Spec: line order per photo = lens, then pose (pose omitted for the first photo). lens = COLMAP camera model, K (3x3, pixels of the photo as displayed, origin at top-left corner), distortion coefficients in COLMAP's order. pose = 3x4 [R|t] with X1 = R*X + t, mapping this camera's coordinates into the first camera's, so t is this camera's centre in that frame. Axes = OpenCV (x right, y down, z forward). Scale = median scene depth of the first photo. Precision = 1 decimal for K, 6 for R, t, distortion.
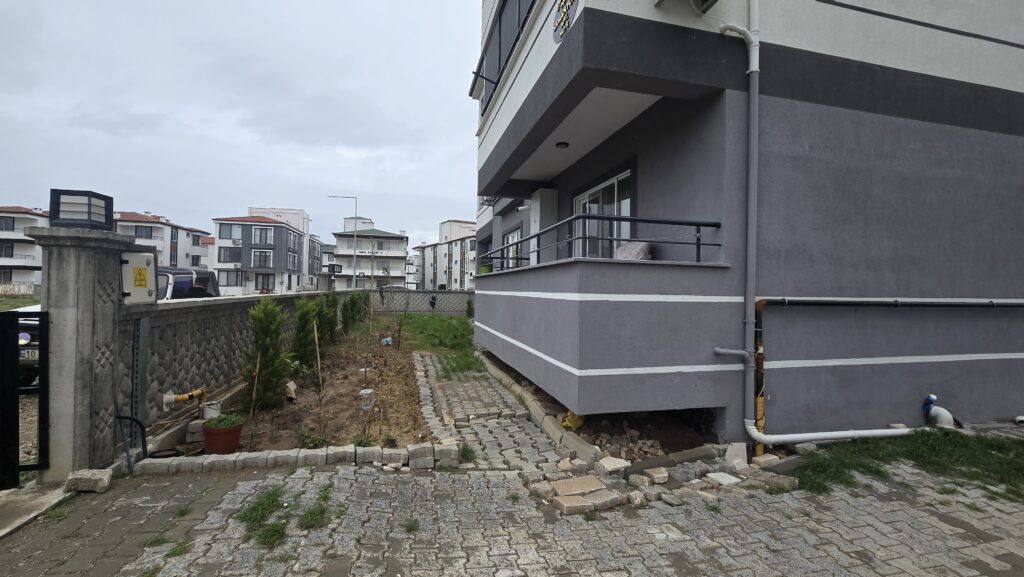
lens RADIAL K [[418.2, 0, 509.3], [0, 418.2, 281.0], [0, 0, 1]] dist [-0.003960, 0.000196]
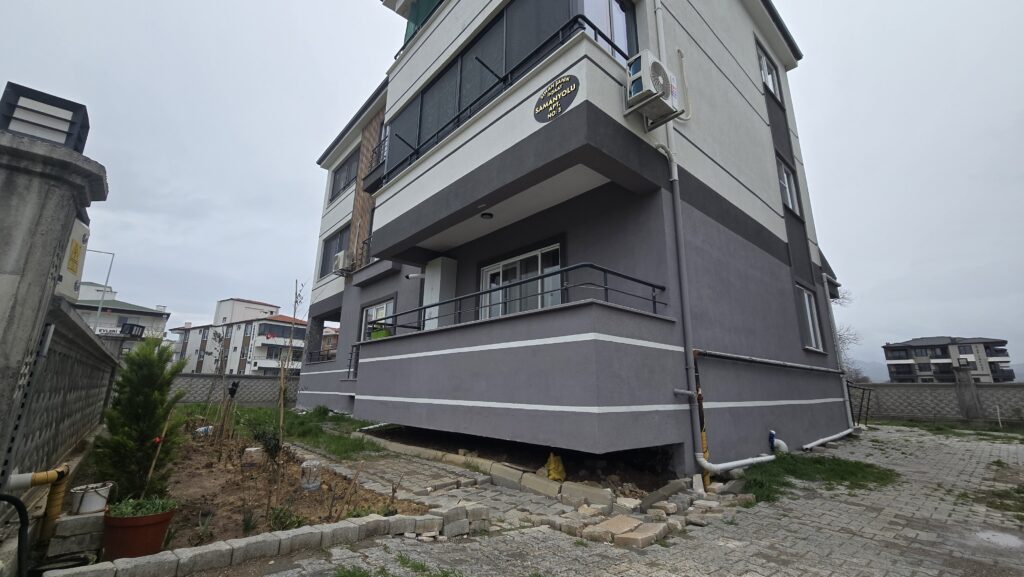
lens RADIAL K [[418.2, 0, 509.3], [0, 418.2, 281.0], [0, 0, 1]] dist [-0.003960, 0.000196]
pose [[0.889121, 0.110322, 0.444176, -0.391264], [-0.007442, 0.973869, -0.226989, 0.111148], [-0.457611, 0.198515, 0.866709, 0.113090]]
